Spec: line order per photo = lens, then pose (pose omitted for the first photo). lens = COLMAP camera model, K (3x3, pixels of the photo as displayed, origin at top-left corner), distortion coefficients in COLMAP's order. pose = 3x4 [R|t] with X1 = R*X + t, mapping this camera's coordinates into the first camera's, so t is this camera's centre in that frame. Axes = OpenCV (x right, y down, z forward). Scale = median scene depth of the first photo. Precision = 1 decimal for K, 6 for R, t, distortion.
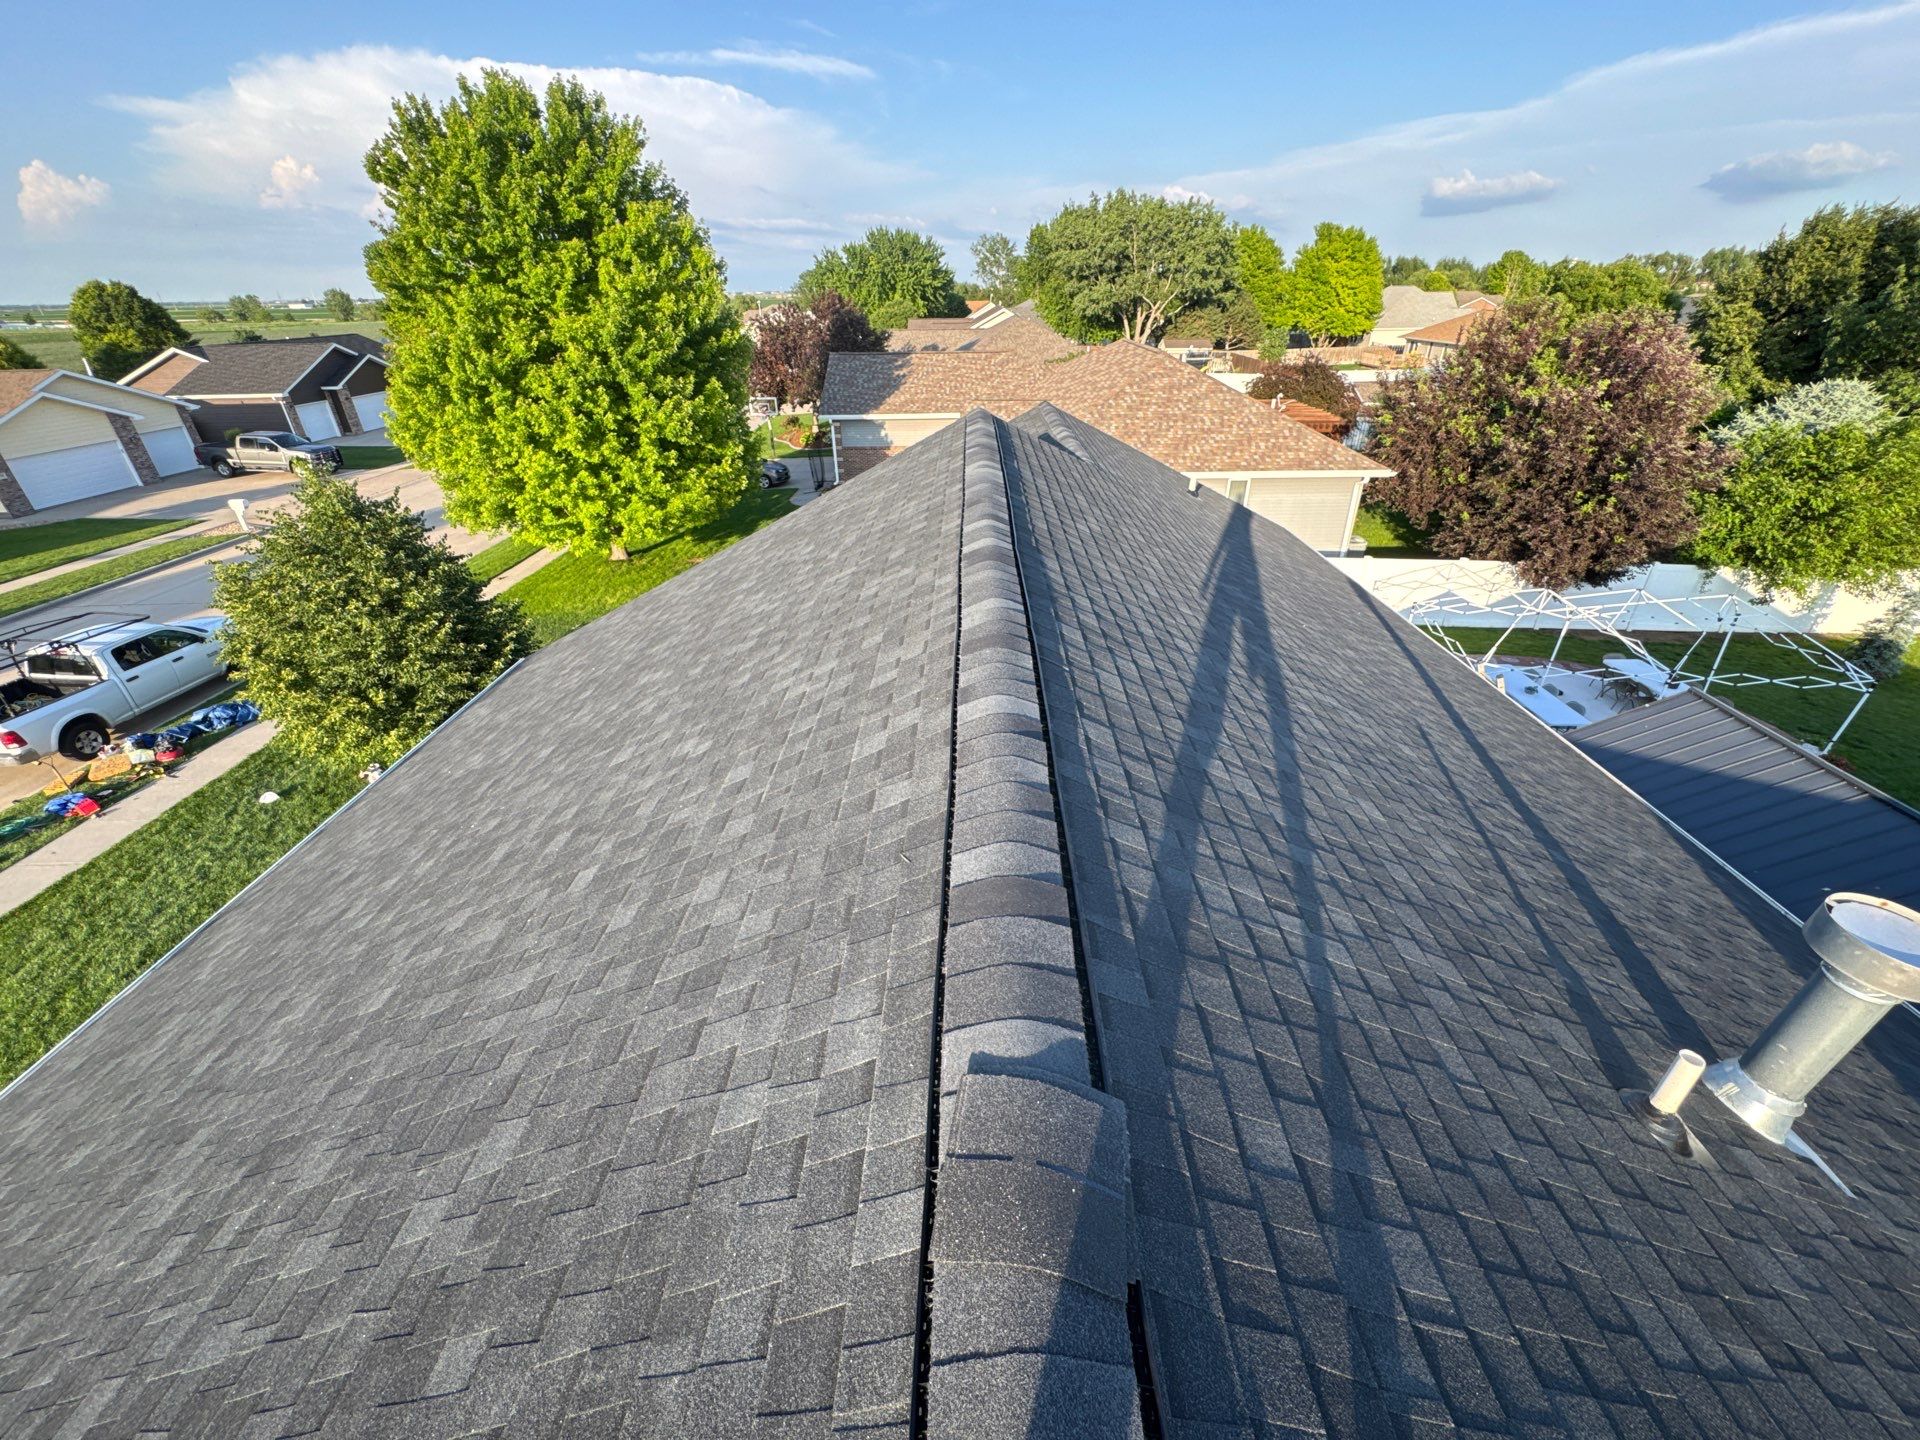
lens RADIAL K [[766.1, 0, 954.8], [0, 766.1, 720.1], [0, 0, 1]] dist [-0.003884, 0.000596]
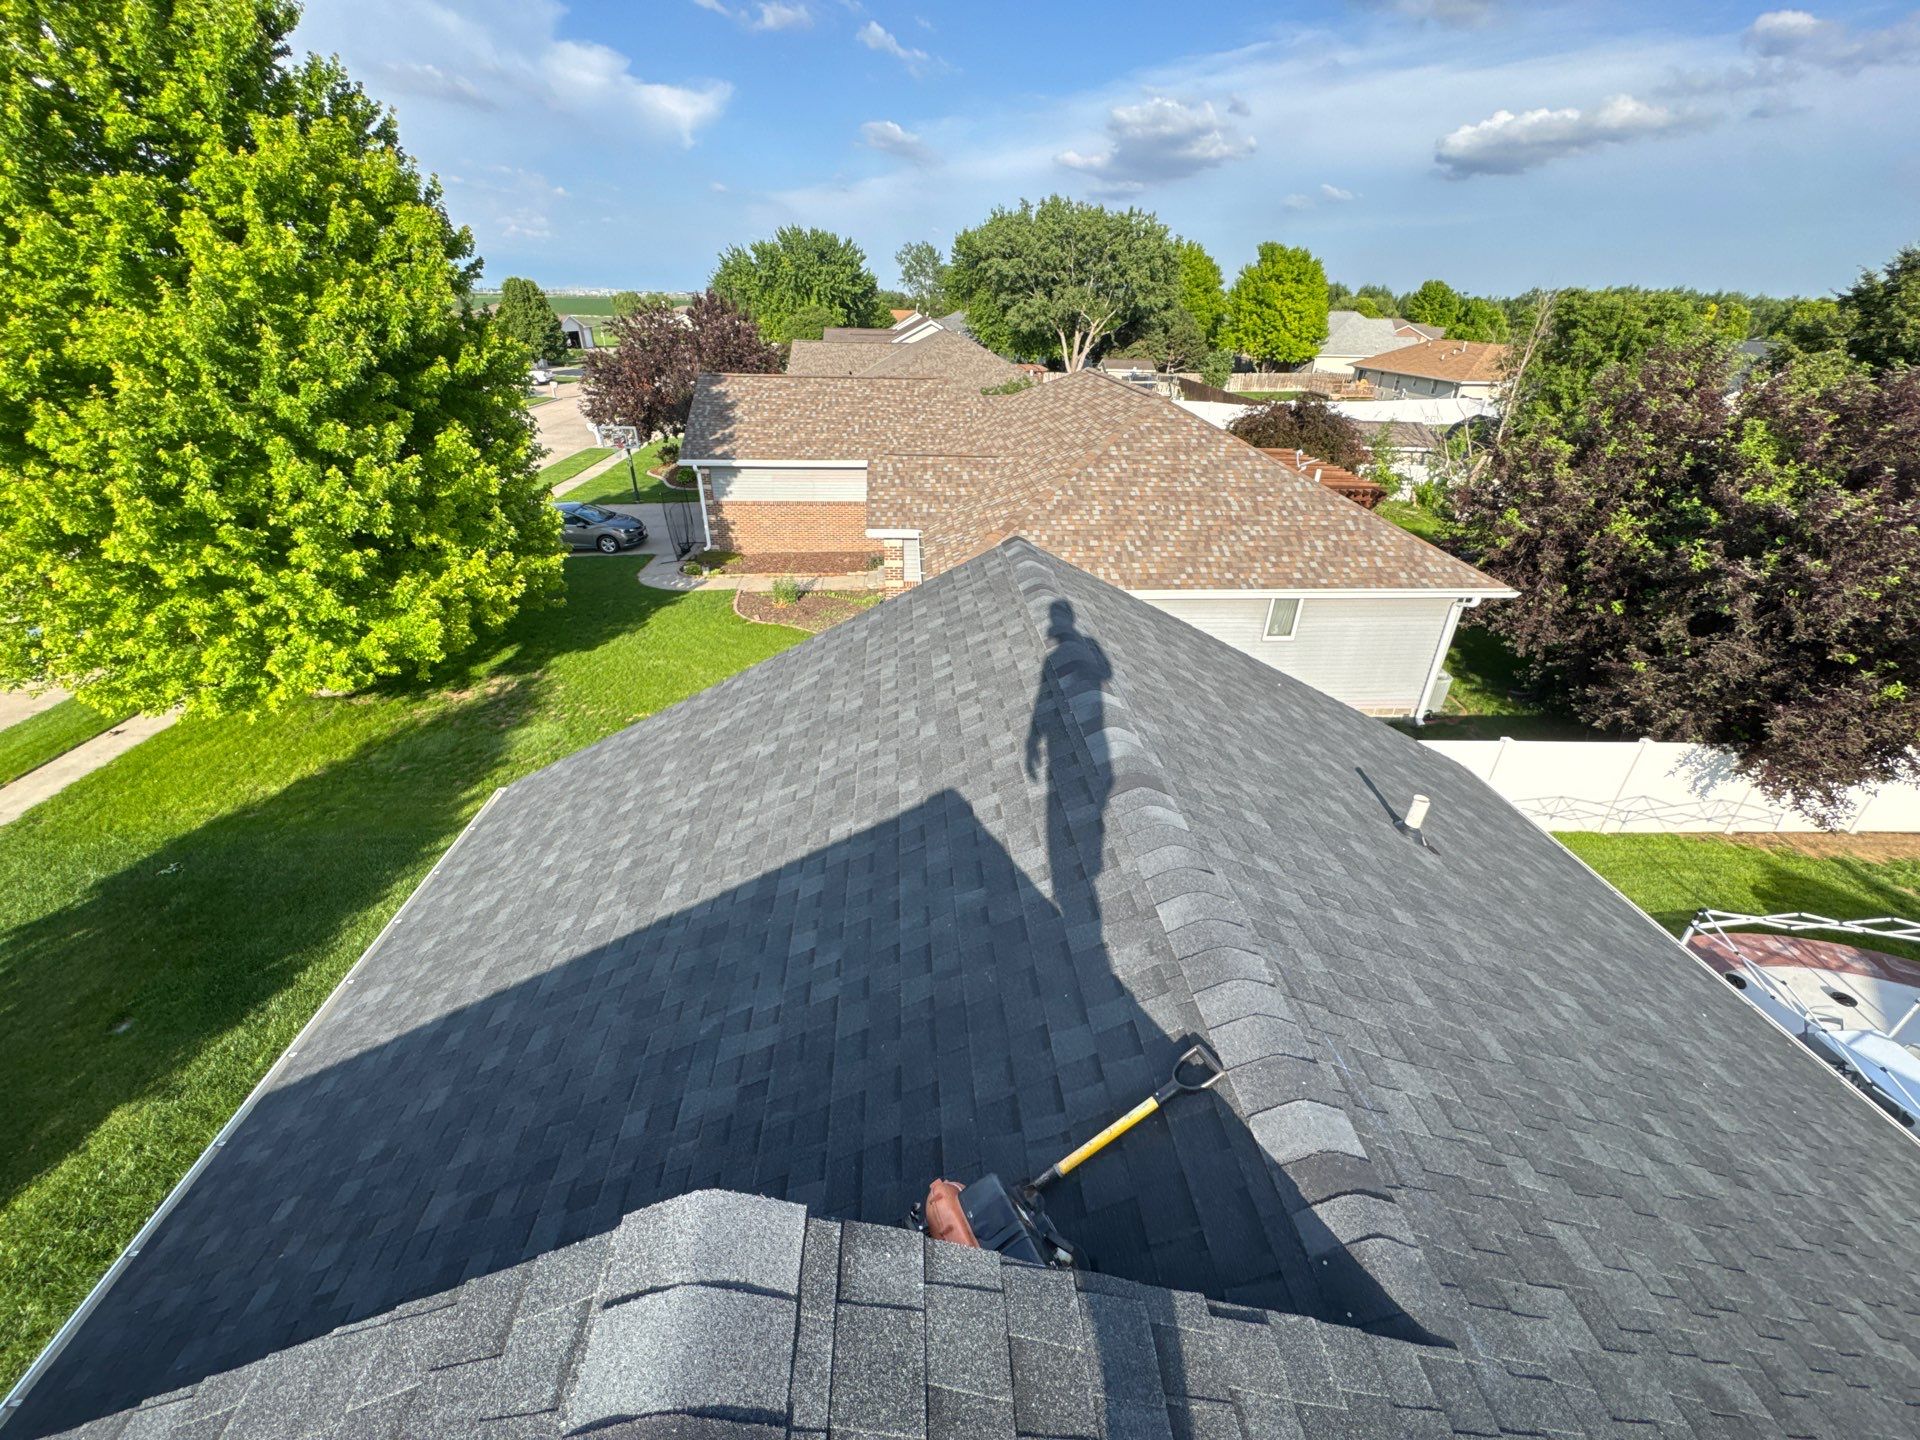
lens RADIAL K [[766.1, 0, 961.0], [0, 766.1, 721.4], [0, 0, 1]] dist [-0.003884, 0.000596]
pose [[0.995374, -0.013362, 0.095141, 0.009591], [0.014161, 0.999870, -0.007724, -0.072180], [-0.095026, 0.009035, 0.995434, 0.129994]]
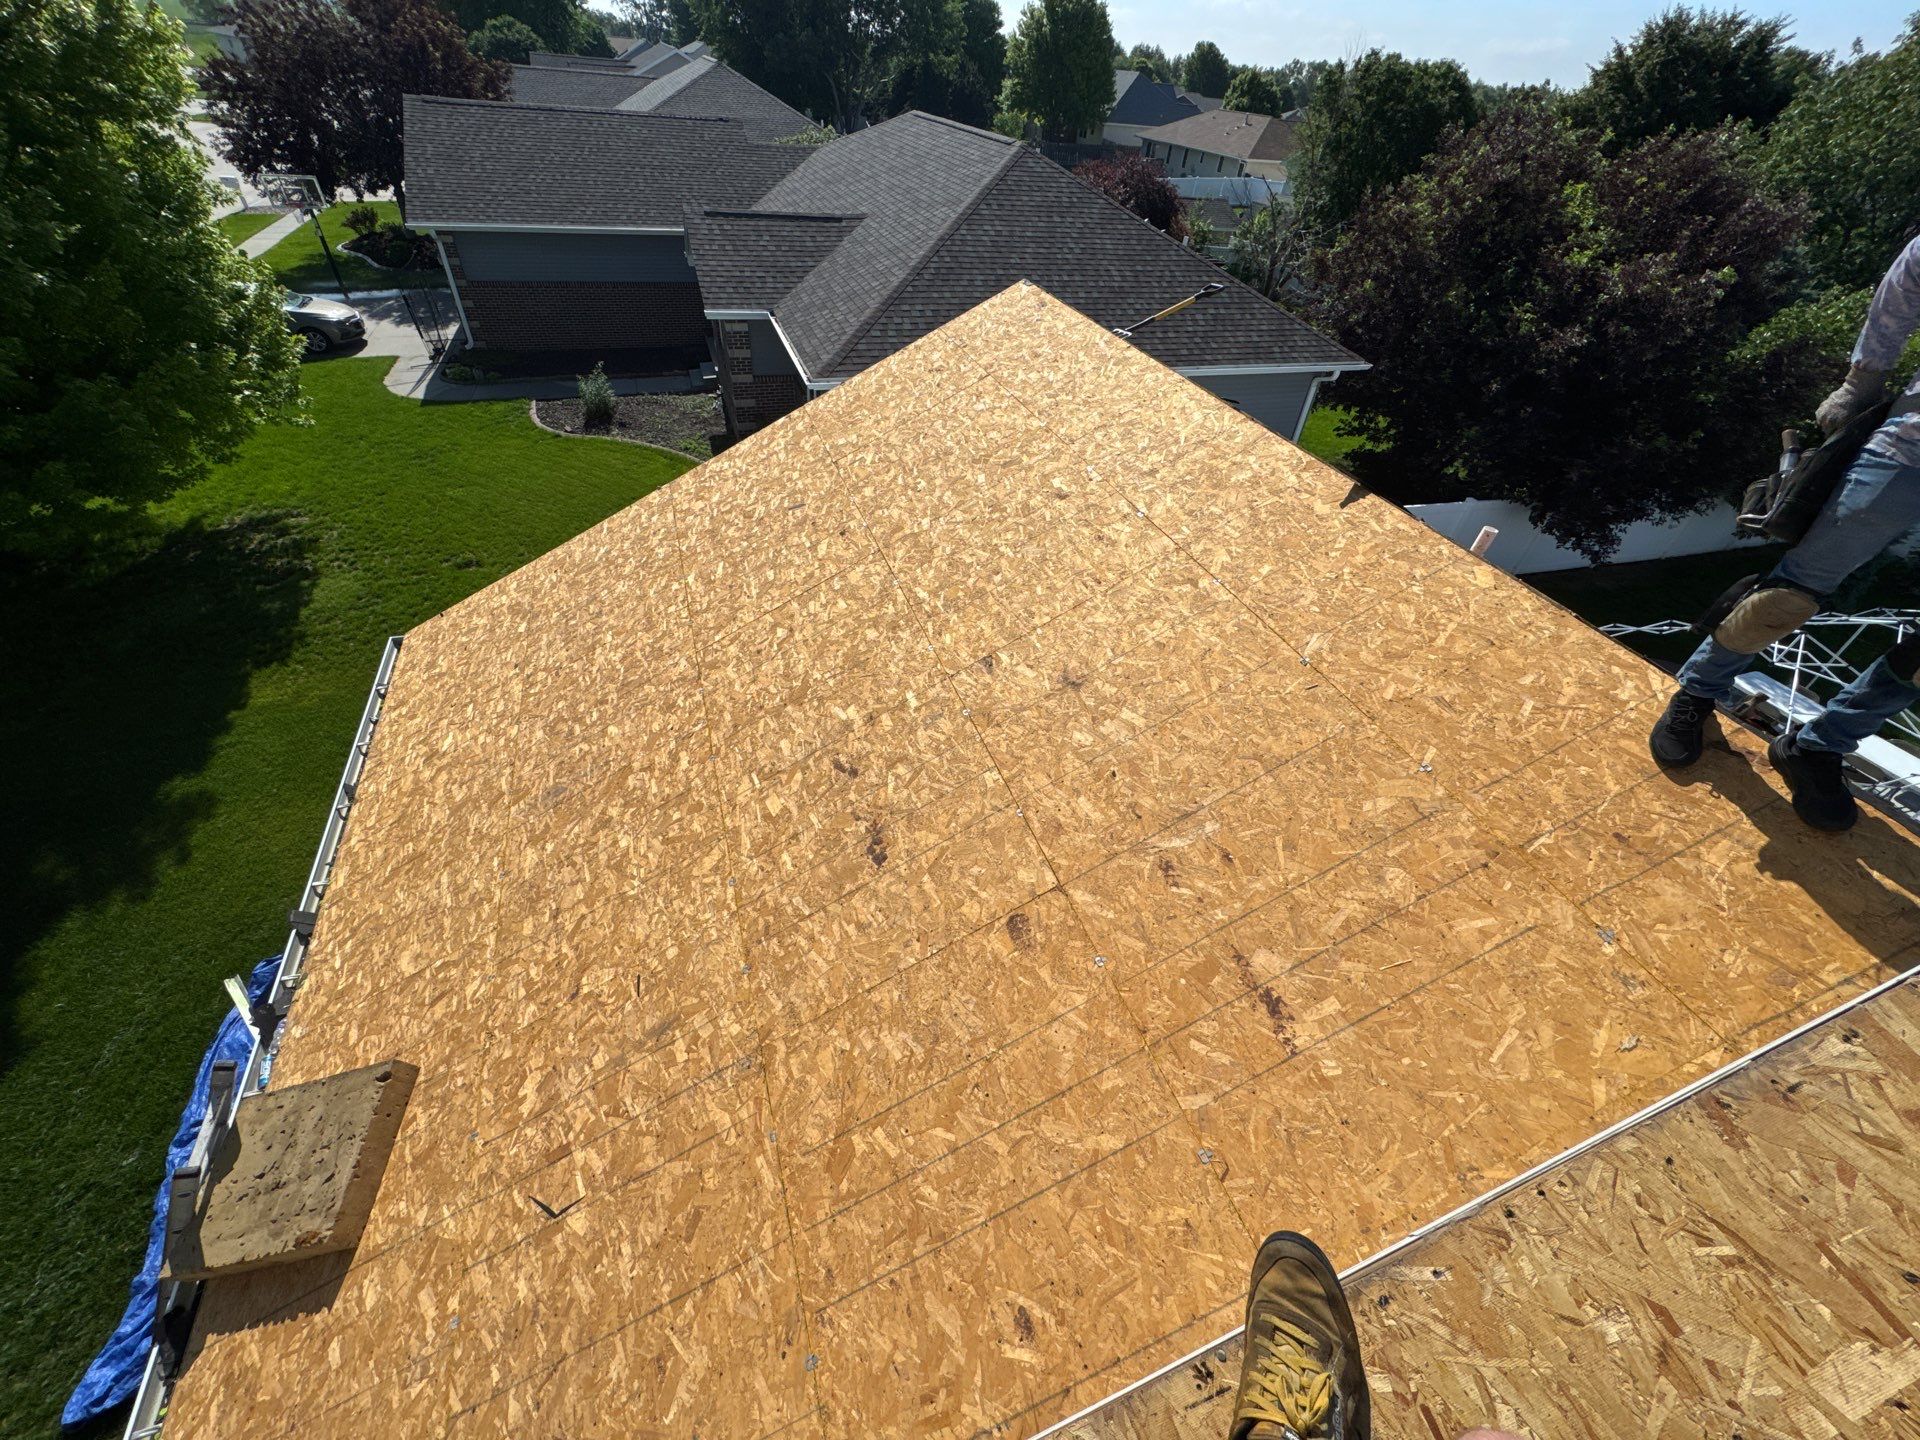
lens RADIAL K [[766.1, 0, 960.0], [0, 766.1, 718.7], [0, 0, 1]] dist [-0.003884, 0.000596]
pose [[0.933504, -0.164413, 0.318650, -0.018434], [0.094089, 0.969857, 0.224776, -0.068343], [-0.346001, -0.179848, 0.920835, 0.143706]]
